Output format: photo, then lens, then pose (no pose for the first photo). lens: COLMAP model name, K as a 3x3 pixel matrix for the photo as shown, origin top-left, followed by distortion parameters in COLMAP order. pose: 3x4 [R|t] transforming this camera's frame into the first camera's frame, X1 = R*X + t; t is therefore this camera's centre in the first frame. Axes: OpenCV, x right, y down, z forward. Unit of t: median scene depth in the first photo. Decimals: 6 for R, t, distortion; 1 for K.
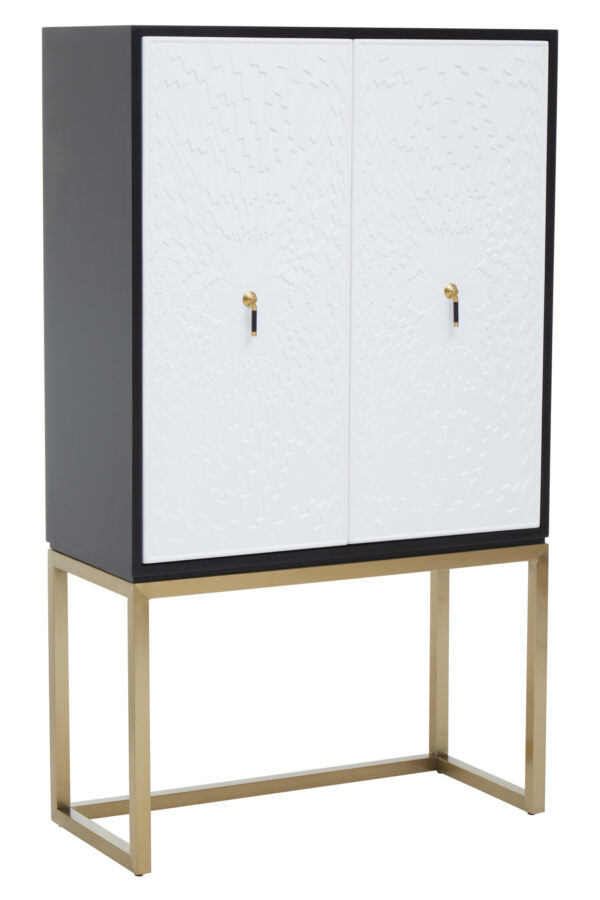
lens RADIAL K [[2639.5, 0, 300.5], [0, 2639.5, 453.4], [0, 0, 1]] dist [0.028126, 0.000000]
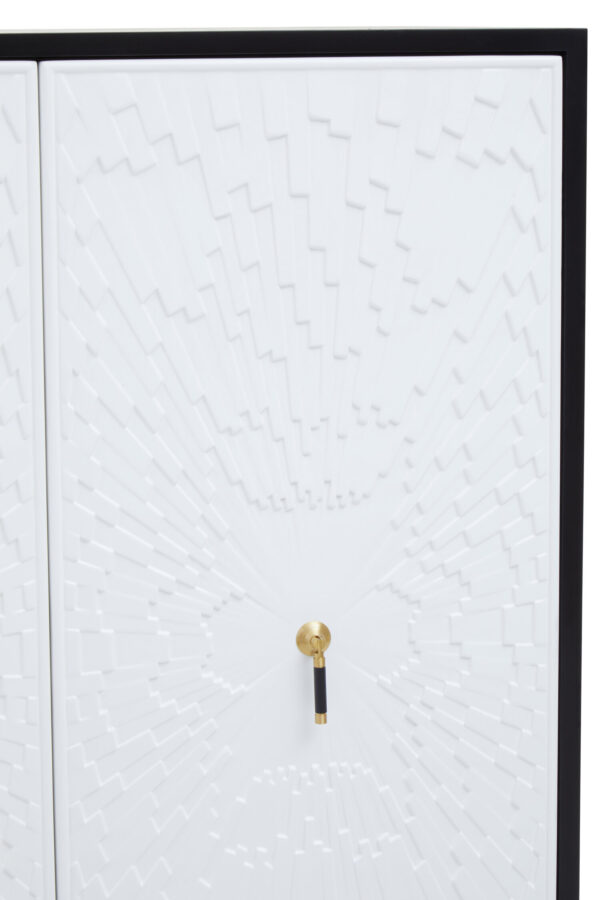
lens RADIAL K [[2639.5, 0, 258.2], [0, 2639.5, 517.0], [0, 0, 1]] dist [0.028126, 0.000000]
pose [[0.966026, 0.024561, -0.257274, 0.100322], [-0.020900, 0.999638, 0.016955, -0.099951], [0.257597, -0.011002, 0.966190, 0.649086]]
